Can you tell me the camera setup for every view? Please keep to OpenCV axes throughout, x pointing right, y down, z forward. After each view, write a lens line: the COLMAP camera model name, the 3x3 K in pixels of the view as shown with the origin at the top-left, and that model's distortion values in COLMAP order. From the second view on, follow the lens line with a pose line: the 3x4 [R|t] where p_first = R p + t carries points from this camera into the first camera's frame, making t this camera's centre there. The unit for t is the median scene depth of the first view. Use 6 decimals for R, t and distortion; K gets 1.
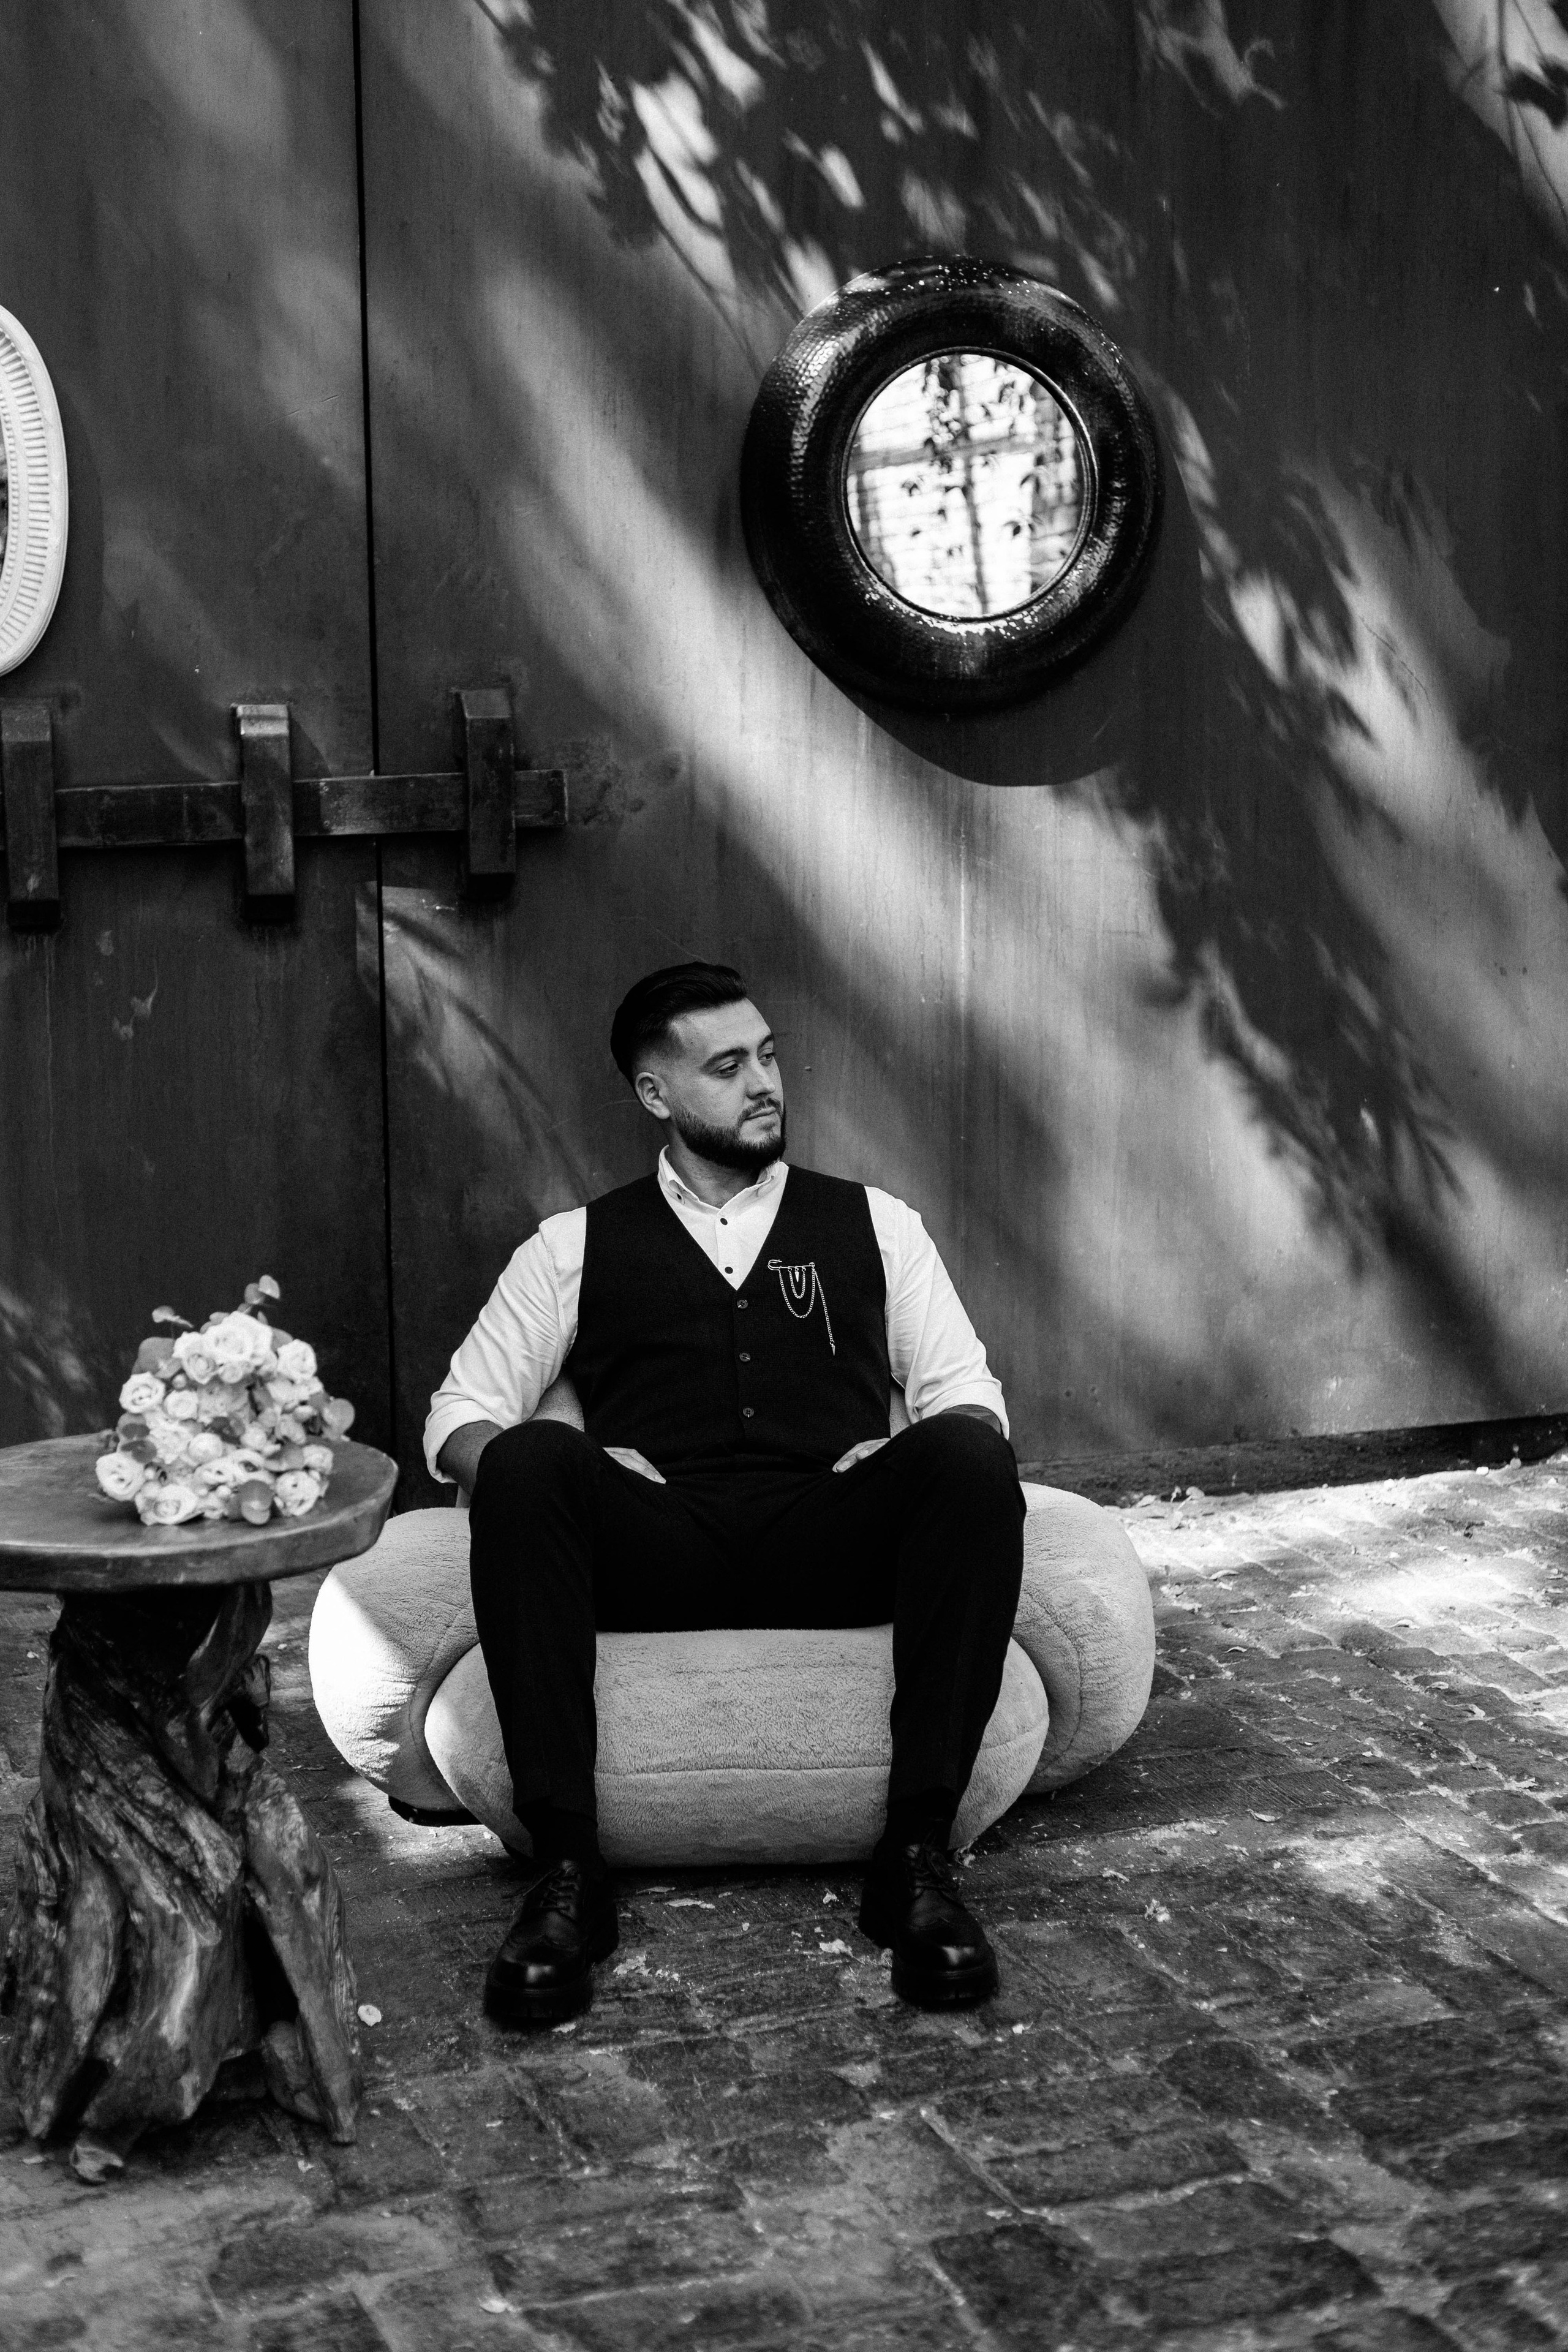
lens RADIAL K [[3439.9, 0, 764.7], [0, 3439.9, 1176.5], [0, 0, 1]] dist [0.006420, 0.000000]
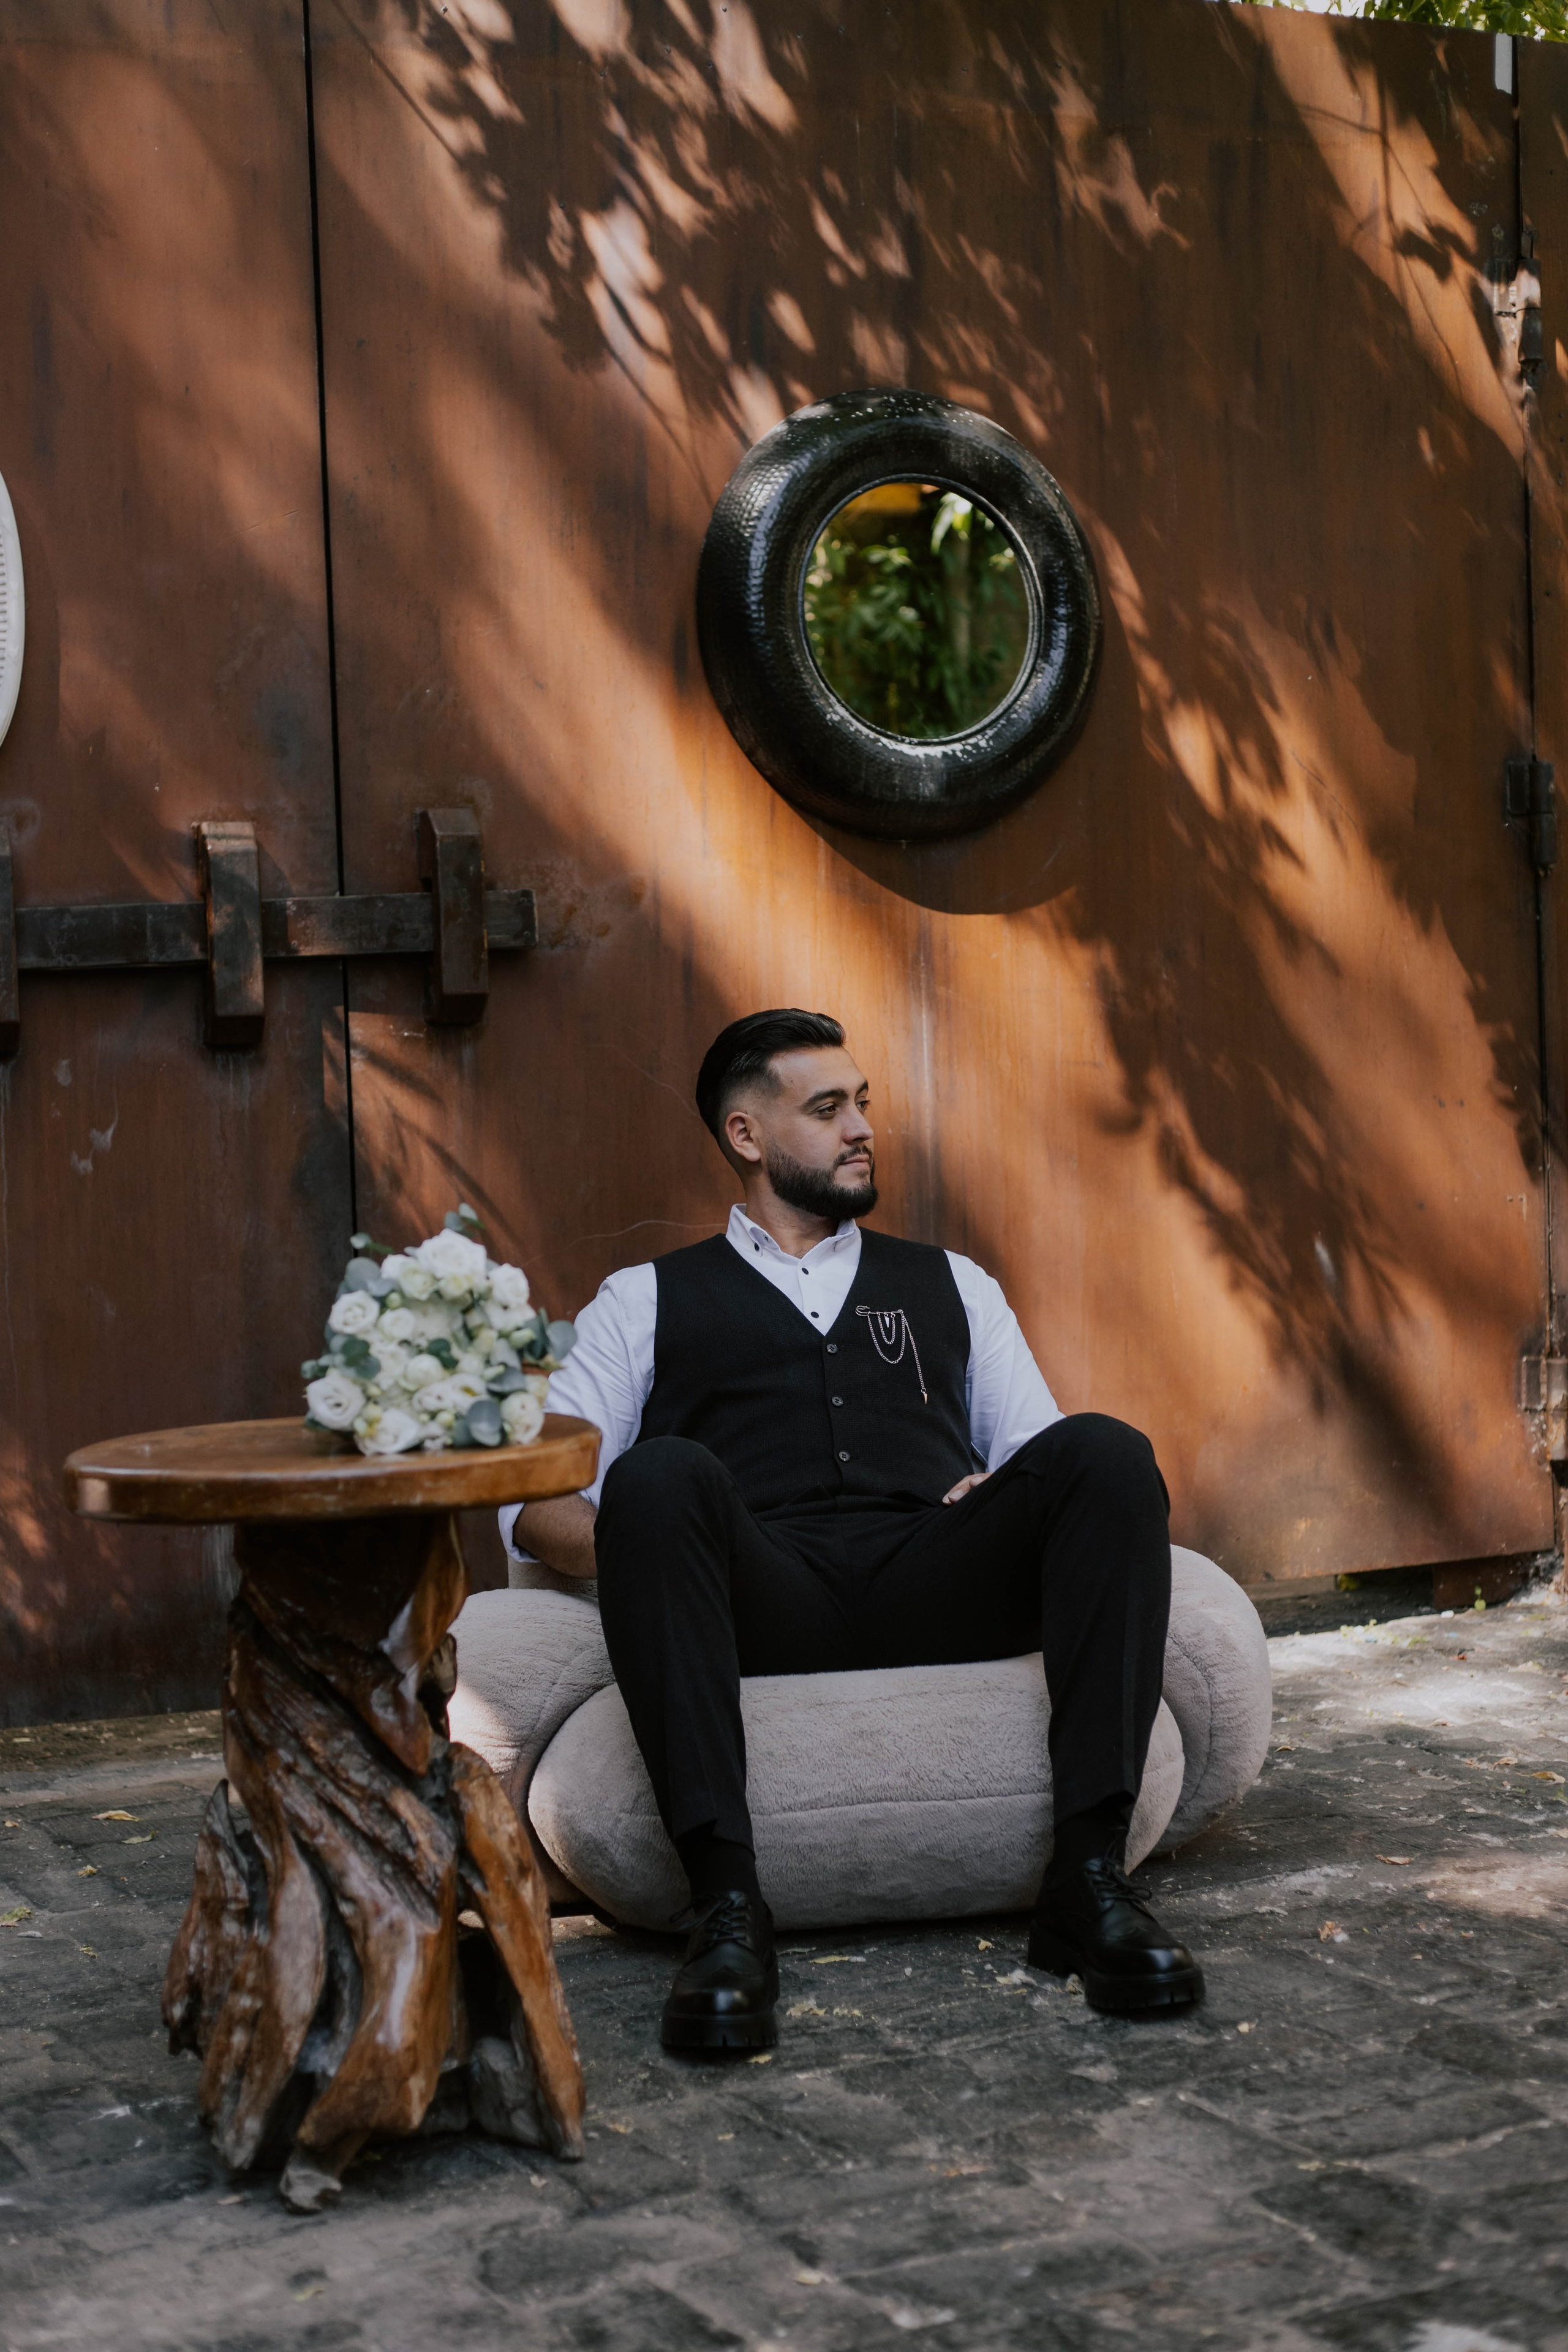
lens RADIAL K [[3439.9, 0, 798.2], [0, 3439.9, 1181.6], [0, 0, 1]] dist [0.006420, 0.000000]
pose [[0.992197, -0.032266, 0.120433, -0.105949], [0.047523, 0.990885, -0.126048, 0.092021], [-0.115269, 0.130788, 0.984687, 0.043356]]
